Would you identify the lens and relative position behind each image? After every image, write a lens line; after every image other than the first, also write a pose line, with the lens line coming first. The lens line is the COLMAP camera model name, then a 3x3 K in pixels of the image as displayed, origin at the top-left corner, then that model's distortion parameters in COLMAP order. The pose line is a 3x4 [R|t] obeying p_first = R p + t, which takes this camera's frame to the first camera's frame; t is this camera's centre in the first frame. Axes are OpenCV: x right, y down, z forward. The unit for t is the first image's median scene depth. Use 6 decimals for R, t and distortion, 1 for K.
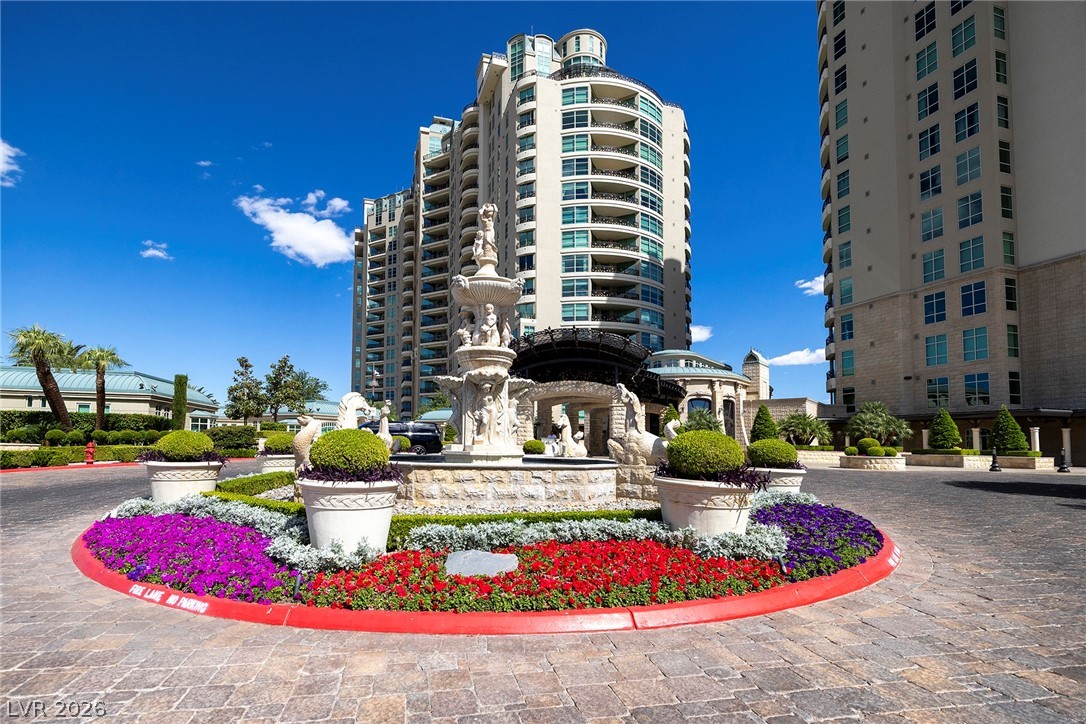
lens RADIAL K [[748.5, 0, 541.0], [0, 748.5, 373.5], [0, 0, 1]] dist [-0.013244, 0.009128]
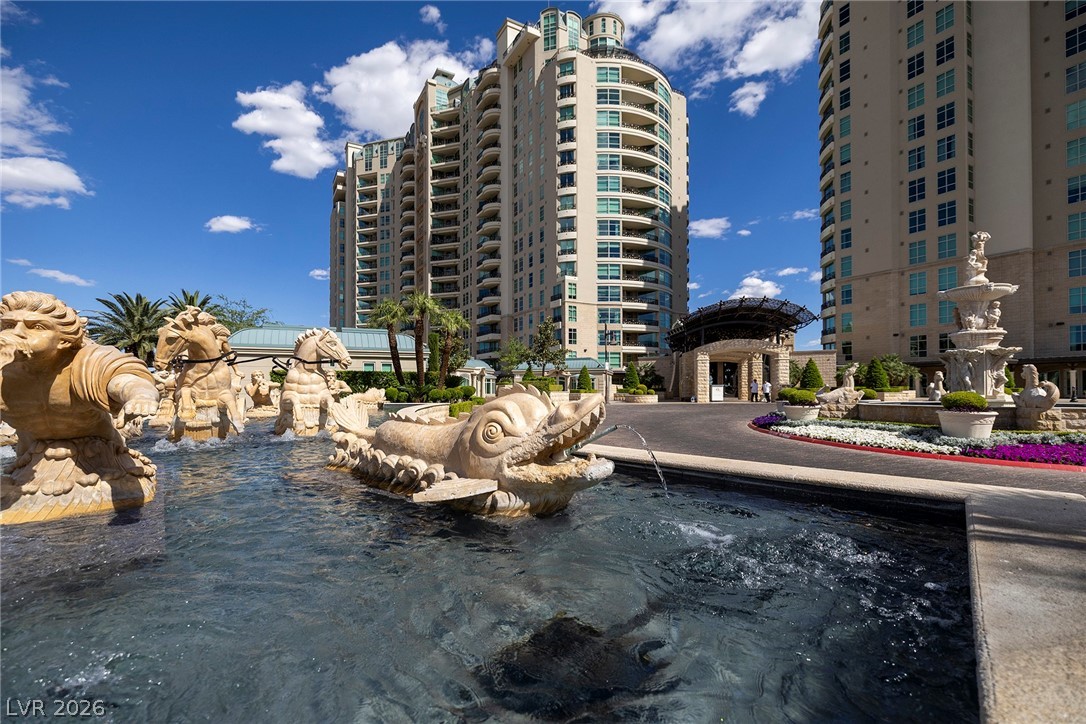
lens RADIAL K [[748.5, 0, 546.2], [0, 748.5, 353.9], [0, 0, 1]] dist [-0.013244, 0.009128]
pose [[0.932431, -0.005741, 0.361303, -0.445674], [-0.014730, 0.998439, 0.053879, -0.017540], [-0.361048, -0.055560, 0.930891, -0.019392]]
